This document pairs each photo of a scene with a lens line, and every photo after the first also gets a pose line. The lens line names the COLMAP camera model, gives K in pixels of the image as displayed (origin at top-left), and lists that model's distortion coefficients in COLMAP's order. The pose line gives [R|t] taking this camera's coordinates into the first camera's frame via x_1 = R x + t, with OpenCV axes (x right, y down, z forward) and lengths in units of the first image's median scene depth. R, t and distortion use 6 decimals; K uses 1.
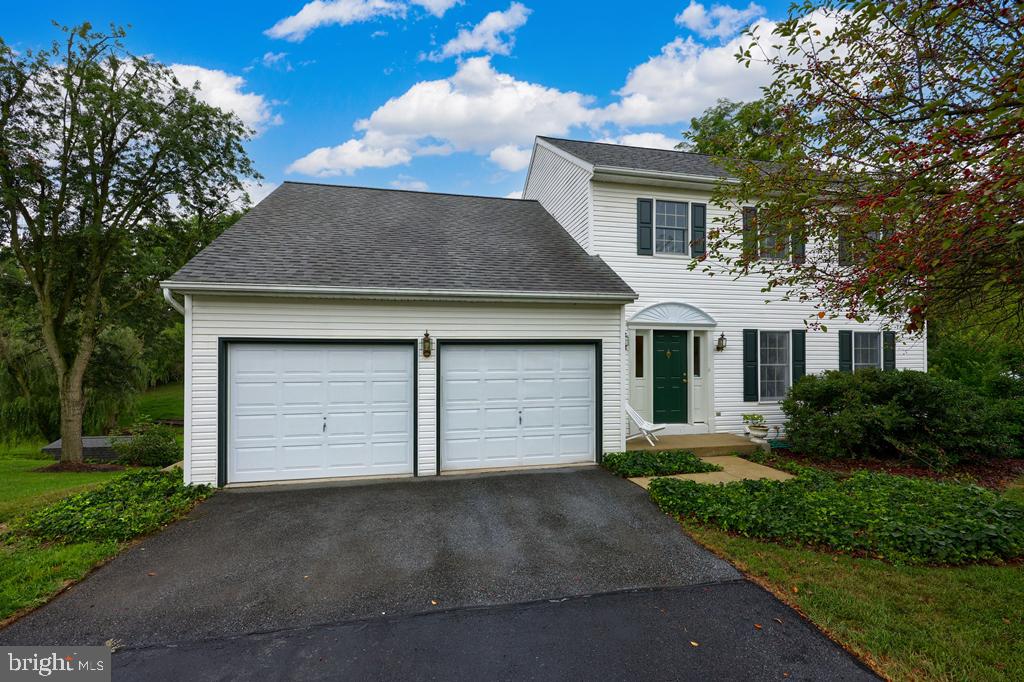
lens RADIAL K [[415.0, 0, 512.0], [0, 415.0, 341.0], [0, 0, 1]] dist [0.001034, -0.000018]
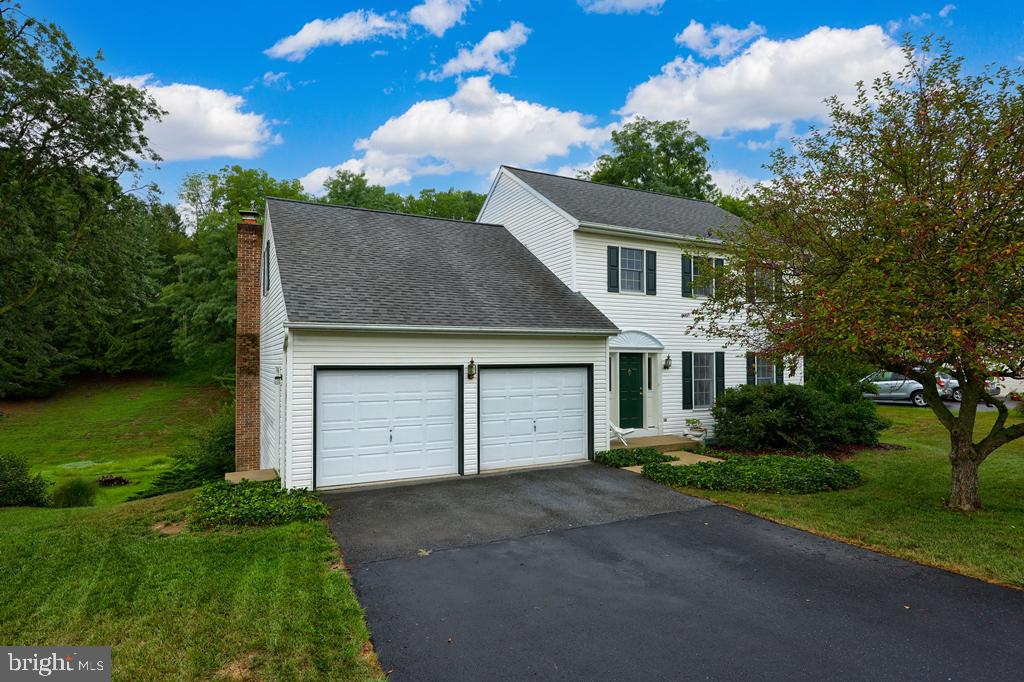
lens RADIAL K [[491.7, 0, 509.9], [0, 491.7, 327.6], [0, 0, 1]] dist [-0.004761, -0.000548]
pose [[0.971489, 0.017436, 0.236441, -0.393746], [-0.010354, 0.999461, -0.031163, -0.064039], [-0.236857, 0.027827, 0.971146, -0.421108]]
